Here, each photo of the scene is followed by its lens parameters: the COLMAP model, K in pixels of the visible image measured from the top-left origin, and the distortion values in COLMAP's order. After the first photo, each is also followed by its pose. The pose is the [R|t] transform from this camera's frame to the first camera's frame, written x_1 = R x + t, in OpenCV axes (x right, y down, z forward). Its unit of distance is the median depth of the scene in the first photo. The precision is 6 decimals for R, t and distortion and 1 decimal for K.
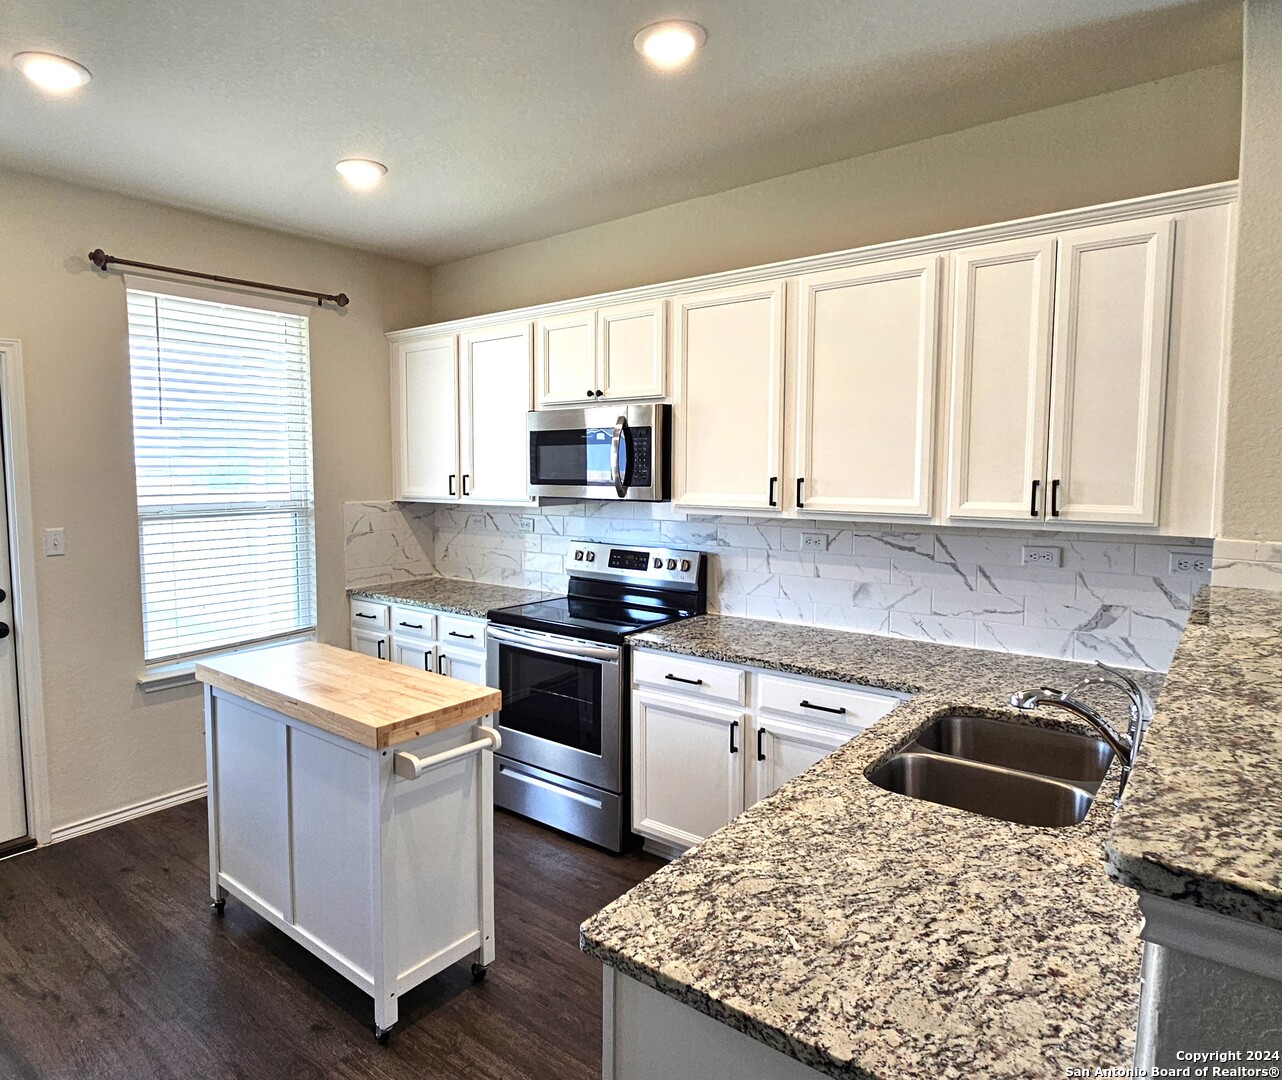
lens RADIAL K [[797.0, 0, 555.4], [0, 797.0, 525.2], [0, 0, 1]] dist [0.000468, -0.002047]
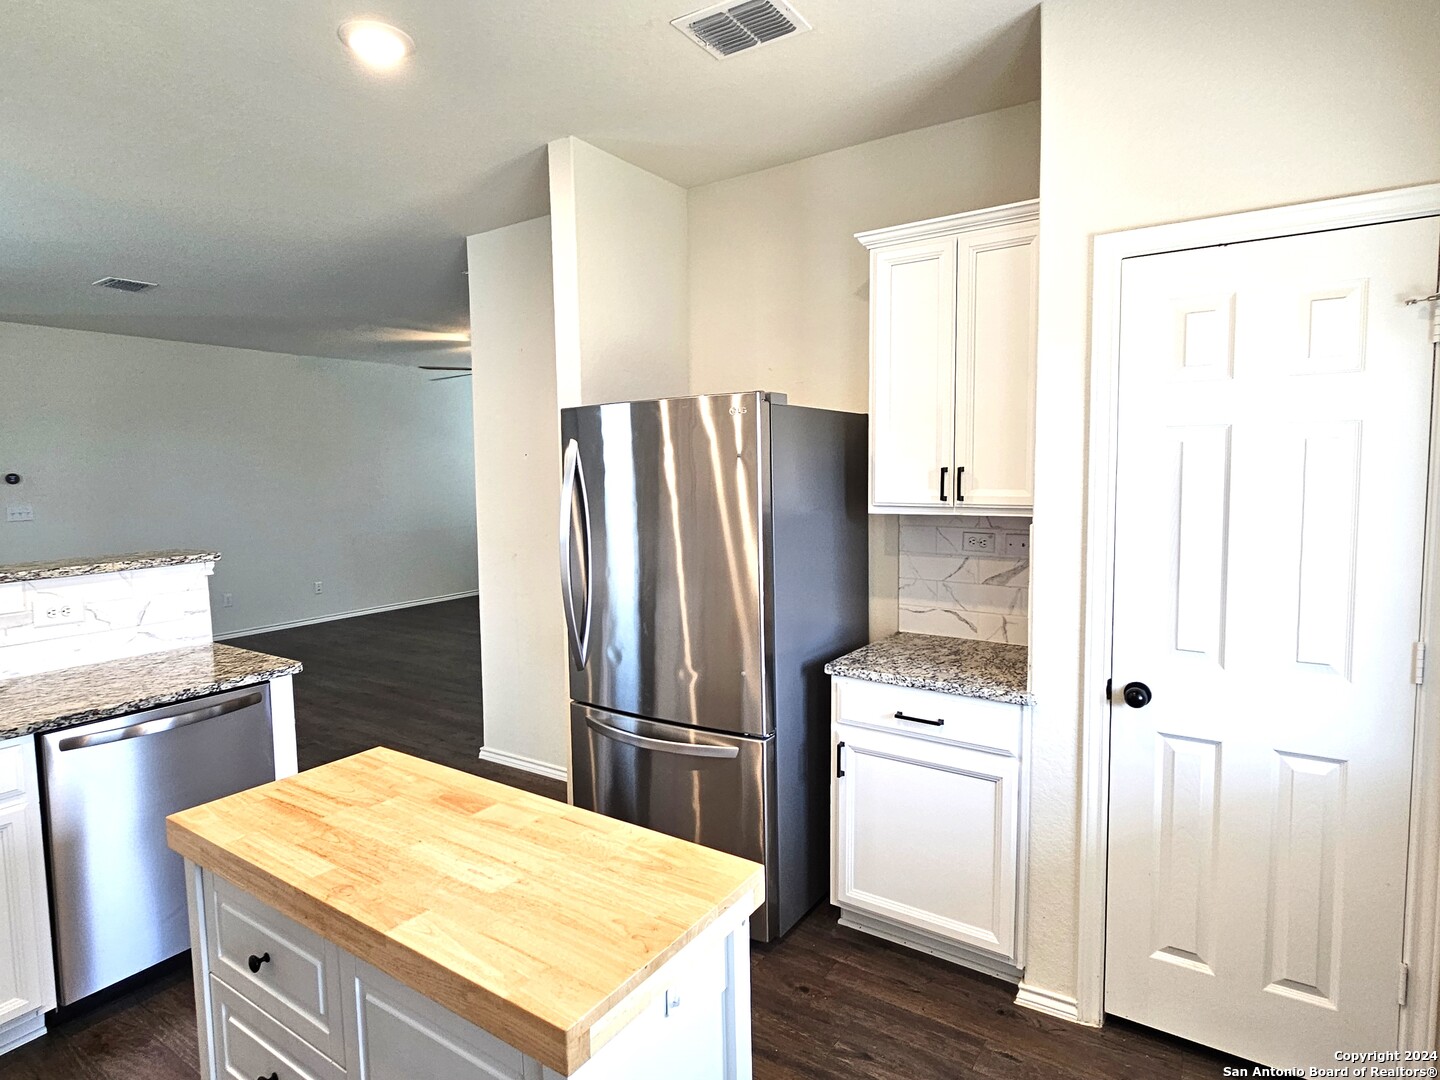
lens RADIAL K [[801.4, 0, 711.1], [0, 801.4, 525.7], [0, 0, 1]] dist [-0.001304, -0.001255]
pose [[-0.991314, 0.029911, -0.128068, -0.300350], [0.010474, 0.988655, 0.149838, -0.080438], [0.131096, 0.147196, -0.980381, 1.168976]]
